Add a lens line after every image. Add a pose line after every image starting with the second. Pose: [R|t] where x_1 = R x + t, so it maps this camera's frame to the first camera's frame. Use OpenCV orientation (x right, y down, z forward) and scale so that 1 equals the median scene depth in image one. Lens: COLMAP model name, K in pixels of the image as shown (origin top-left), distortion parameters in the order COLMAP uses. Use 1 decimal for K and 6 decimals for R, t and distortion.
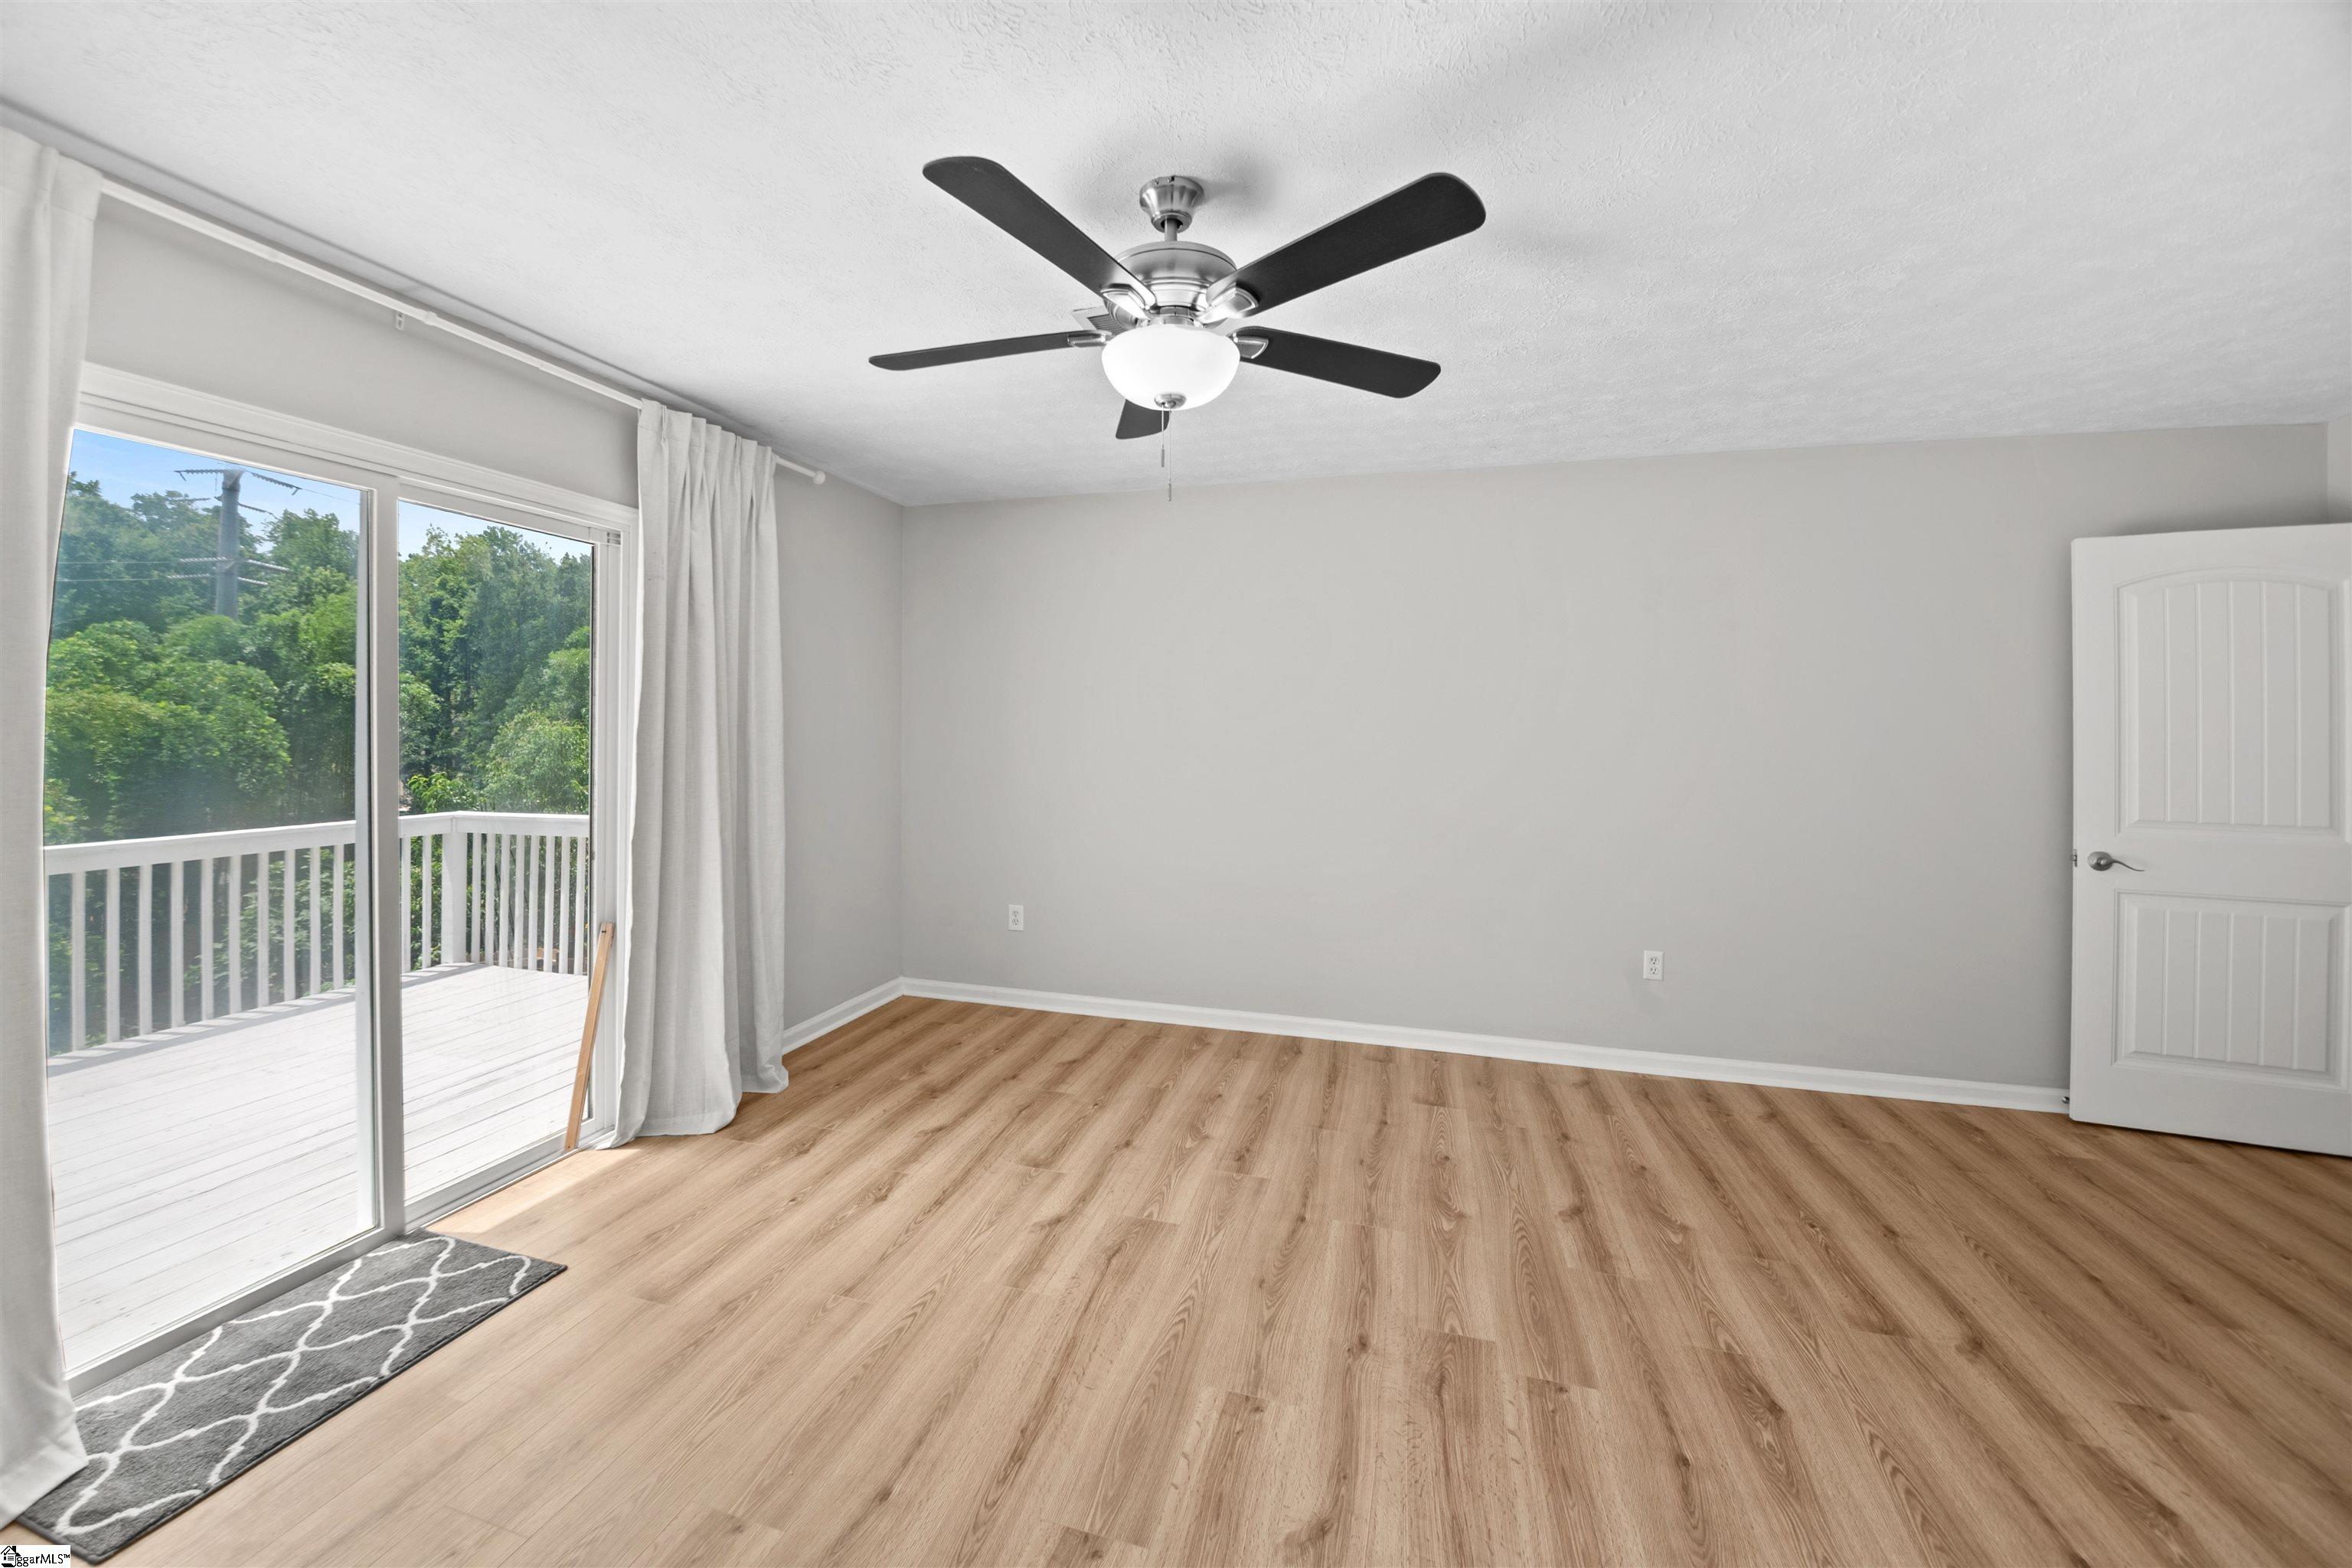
lens RADIAL K [[941.0, 0, 1170.5], [0, 941.0, 725.4], [0, 0, 1]] dist [-0.010569, -0.008733]
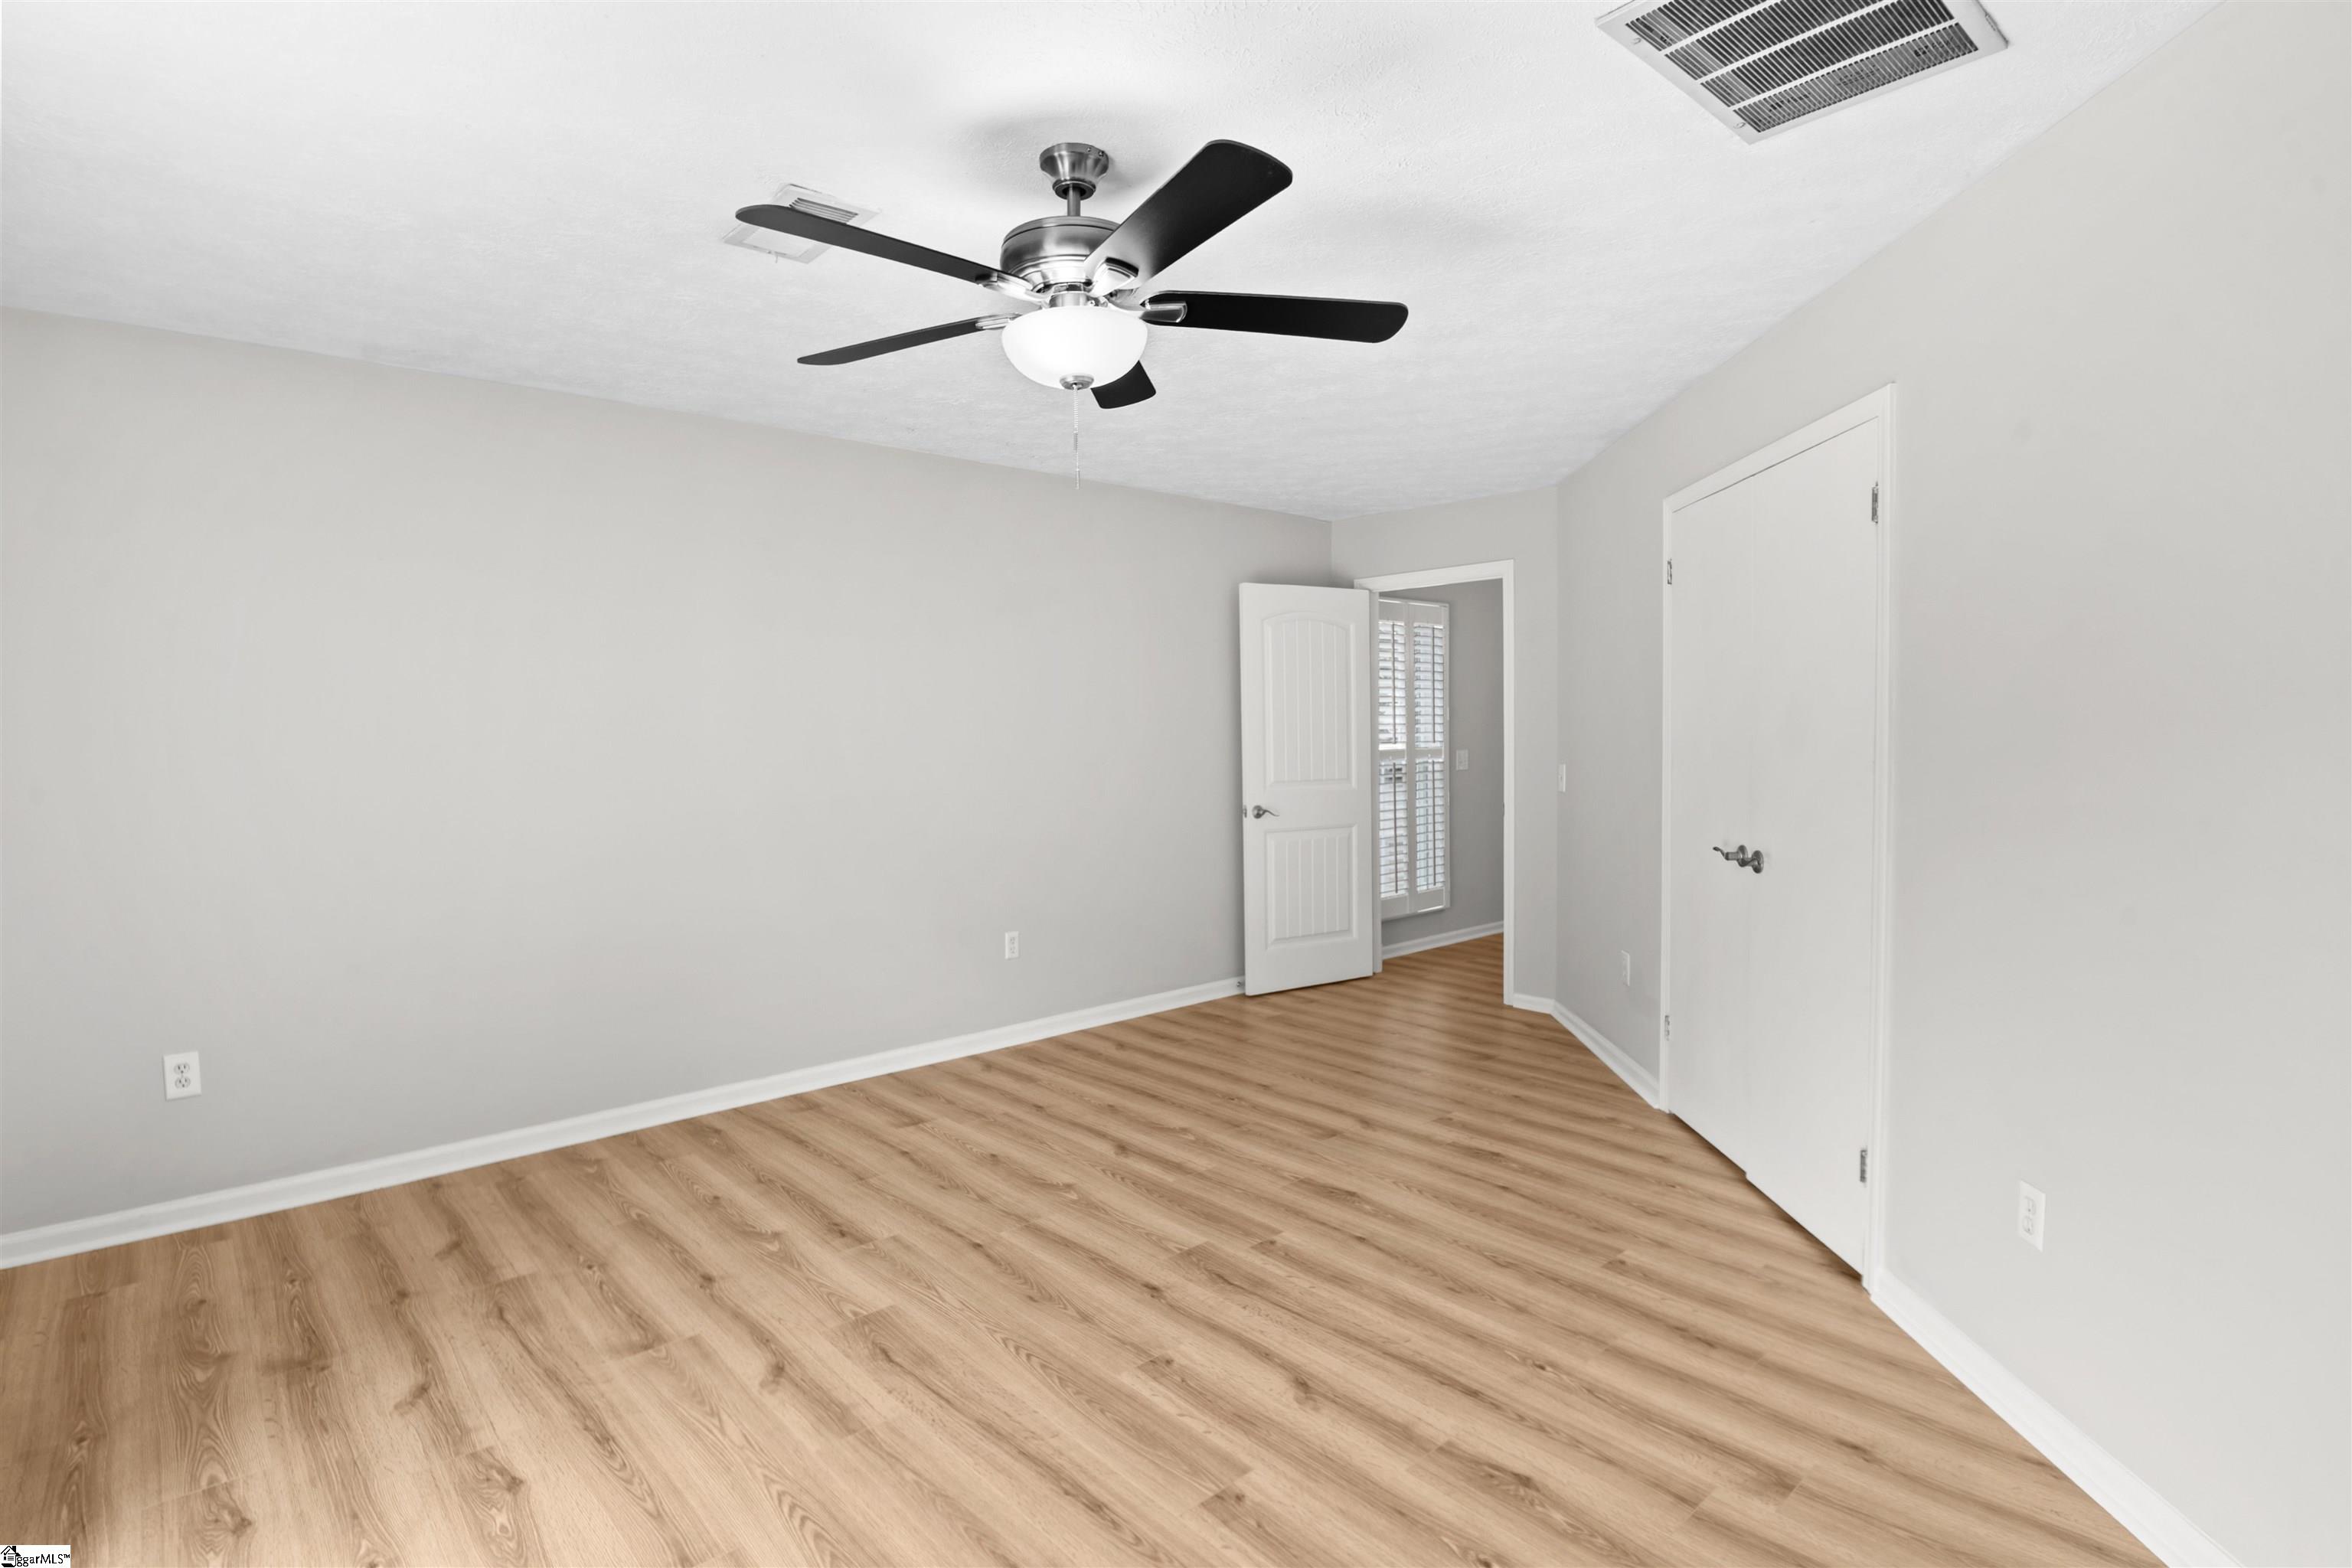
lens RADIAL K [[1142.5, 0, 1176.0], [0, 1142.5, 784.0], [0, 0, 1]] dist [-0.033151, -0.000851]
pose [[0.517614, -0.059737, 0.853526, -0.570632], [0.013156, 0.997998, 0.061870, -0.007757], [-0.855513, -0.020796, 0.517363, 0.193118]]
